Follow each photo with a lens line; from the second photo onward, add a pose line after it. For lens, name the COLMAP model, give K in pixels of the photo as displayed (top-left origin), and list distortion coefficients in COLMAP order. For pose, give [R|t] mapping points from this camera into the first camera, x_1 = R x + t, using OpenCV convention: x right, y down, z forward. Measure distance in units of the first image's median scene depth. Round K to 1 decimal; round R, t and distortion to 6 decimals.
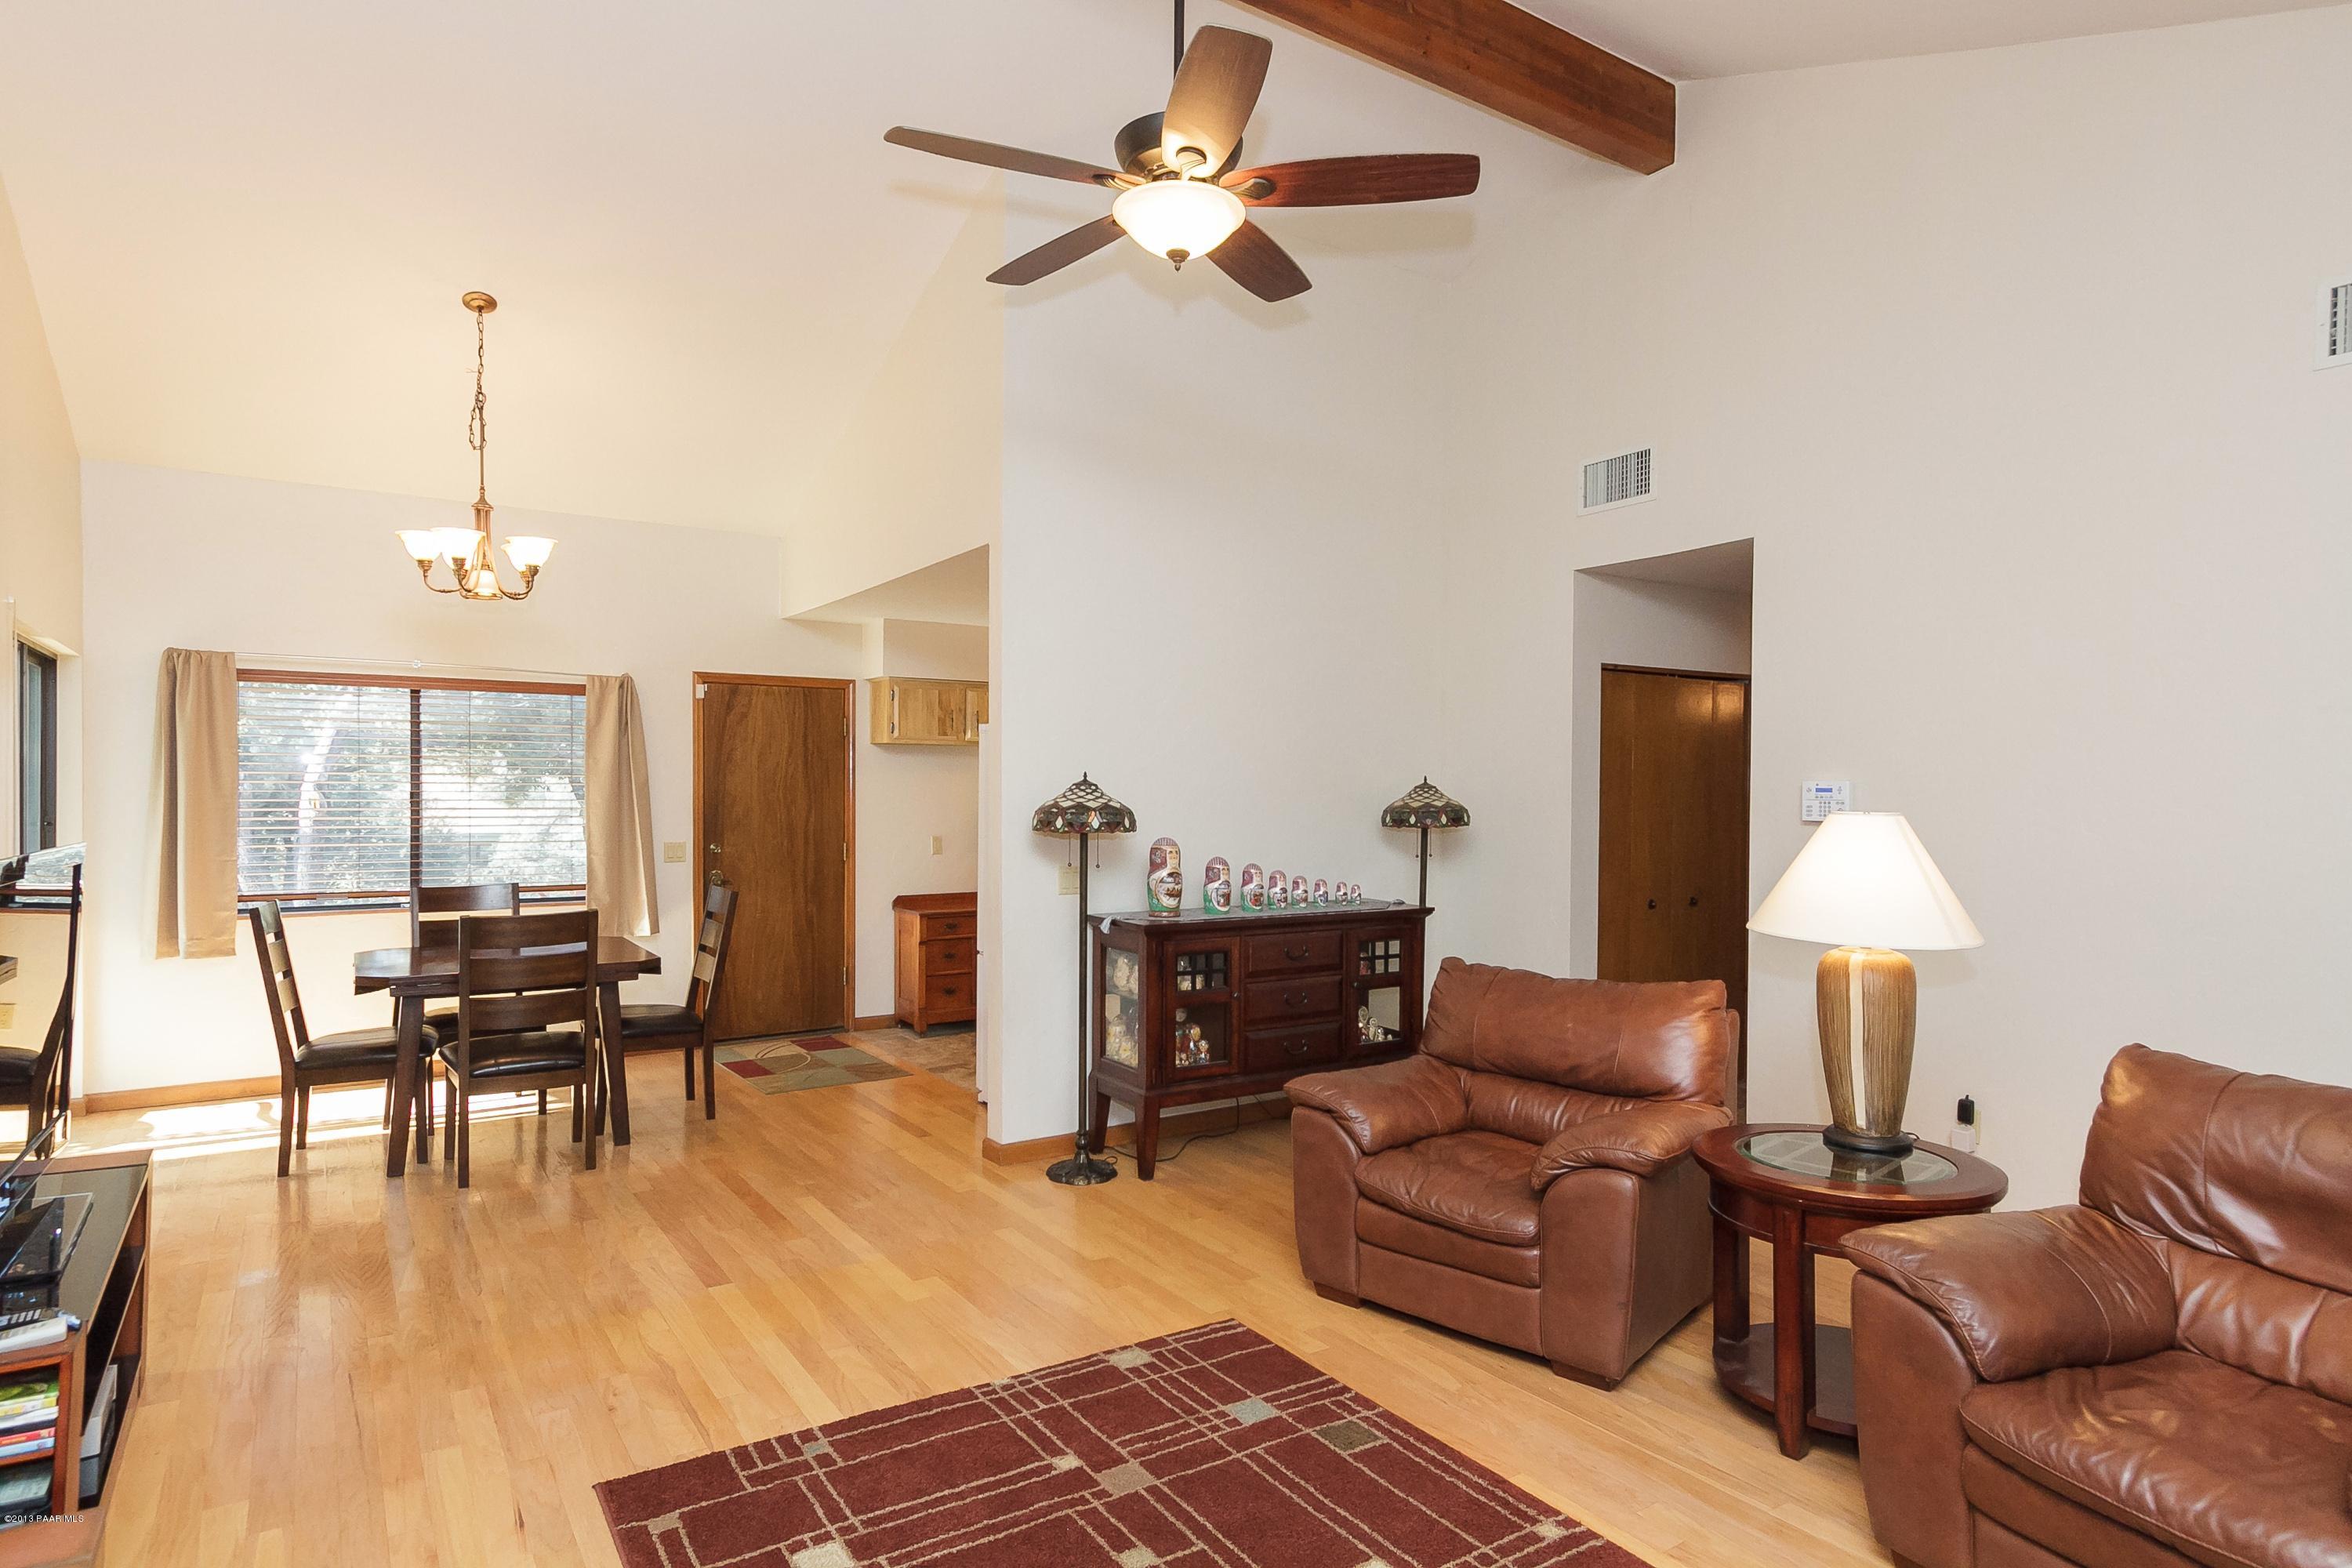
lens RADIAL K [[1323.2, 0, 1176.0], [0, 1323.2, 784.0], [0, 0, 1]] dist [0.004314, 0.000849]
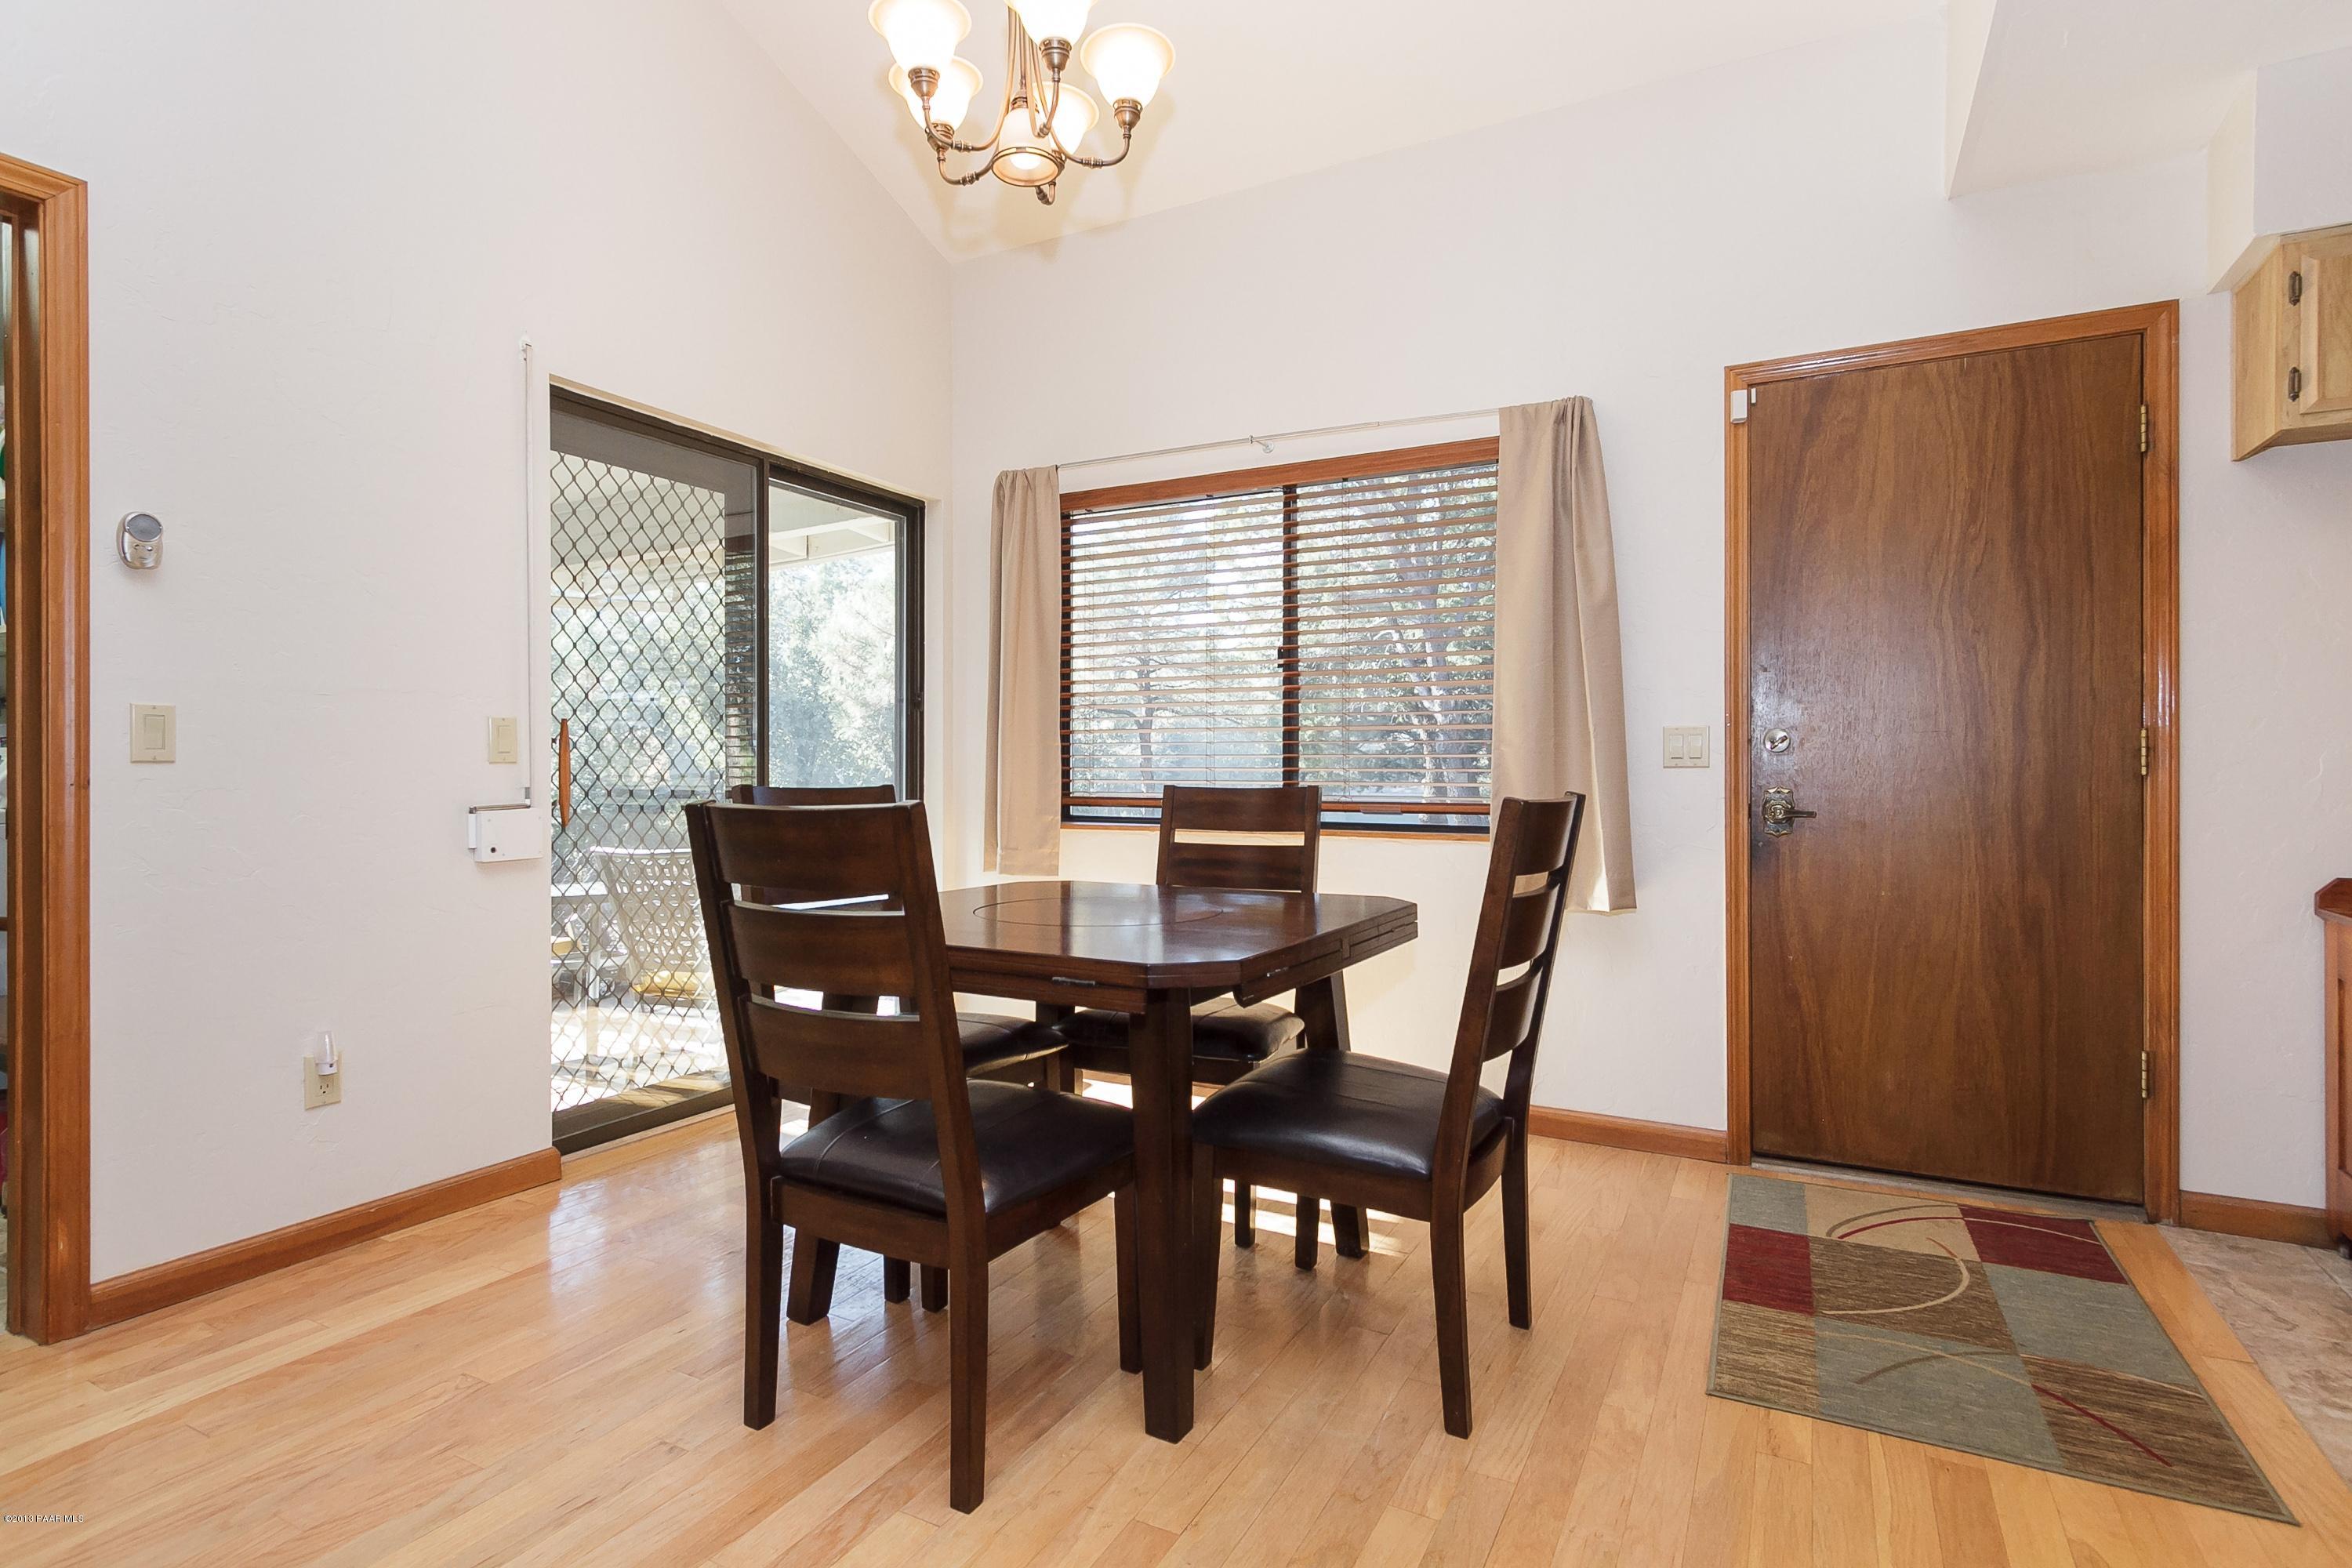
lens RADIAL K [[1226.8, 0, 1174.4], [0, 1226.8, 772.1], [0, 0, 1]] dist [0.007193, 0.000246]
pose [[0.469541, -0.000320, -0.882911, -0.071060], [0.007351, 0.999967, 0.003547, 0.058147], [0.882880, -0.008156, 0.469527, 0.630872]]
